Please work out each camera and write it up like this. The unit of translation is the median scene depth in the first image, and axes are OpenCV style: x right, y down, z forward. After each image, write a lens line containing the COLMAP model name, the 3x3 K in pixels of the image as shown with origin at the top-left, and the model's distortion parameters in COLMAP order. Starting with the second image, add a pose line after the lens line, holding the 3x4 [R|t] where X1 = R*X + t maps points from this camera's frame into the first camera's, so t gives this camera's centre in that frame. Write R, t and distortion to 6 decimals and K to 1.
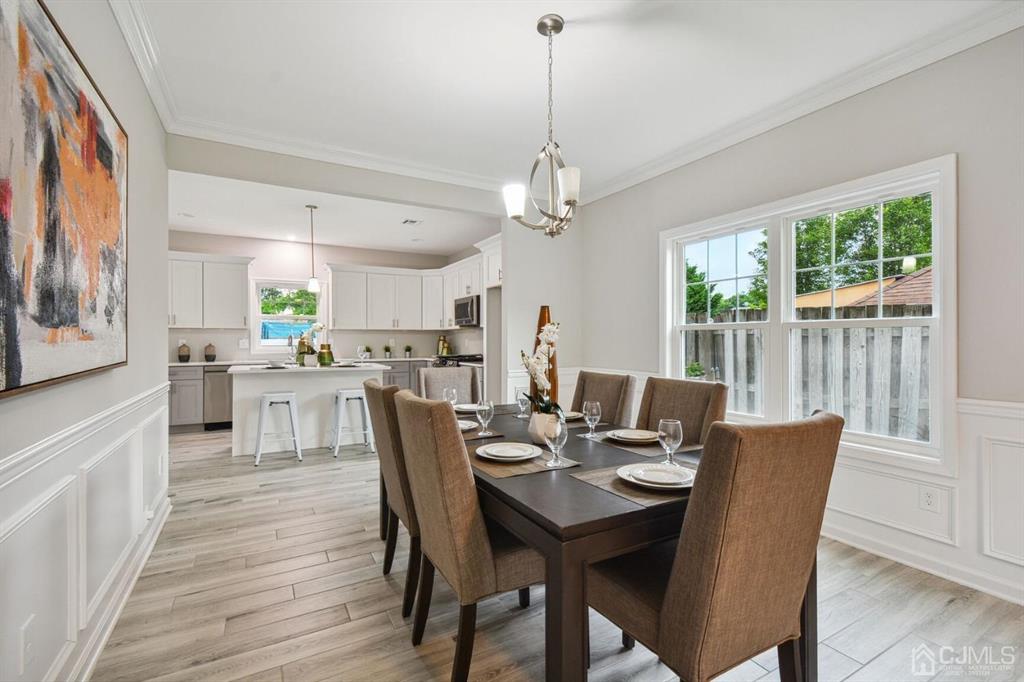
lens RADIAL K [[457.3, 0, 512.0], [0, 457.3, 341.0], [0, 0, 1]] dist [-0.000934, -0.000166]
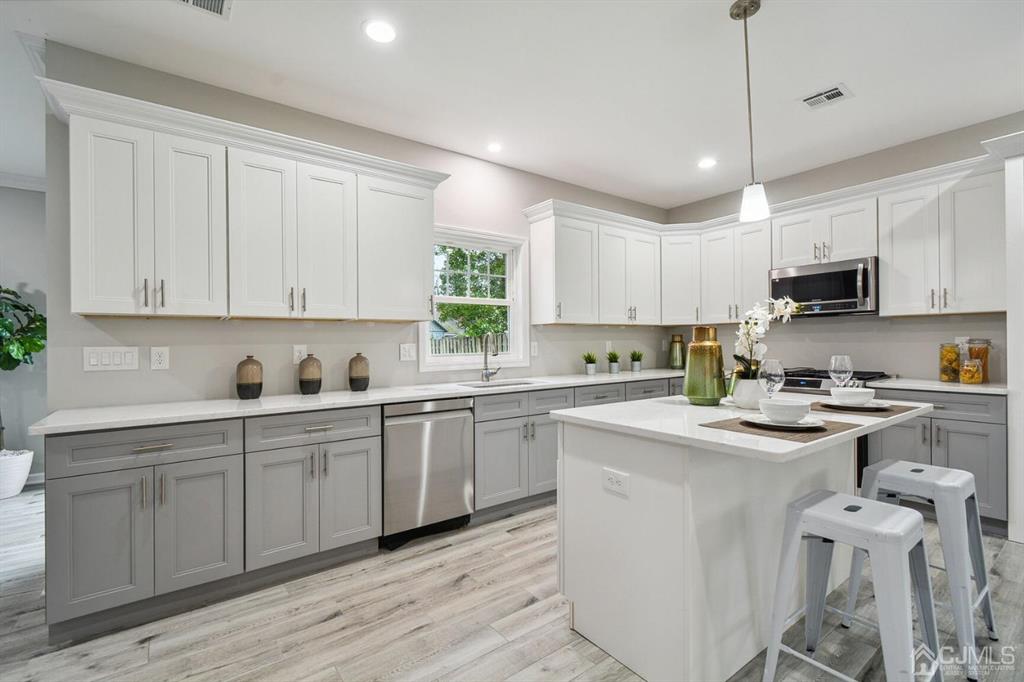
lens RADIAL K [[457.3, 0, 512.0], [0, 457.3, 341.0], [0, 0, 1]] dist [-0.000934, -0.000166]
pose [[0.992096, -0.010674, 0.125023, -0.574230], [0.011766, 0.999899, -0.008000, -0.001088], [-0.124925, 0.009408, 0.992122, 0.524454]]
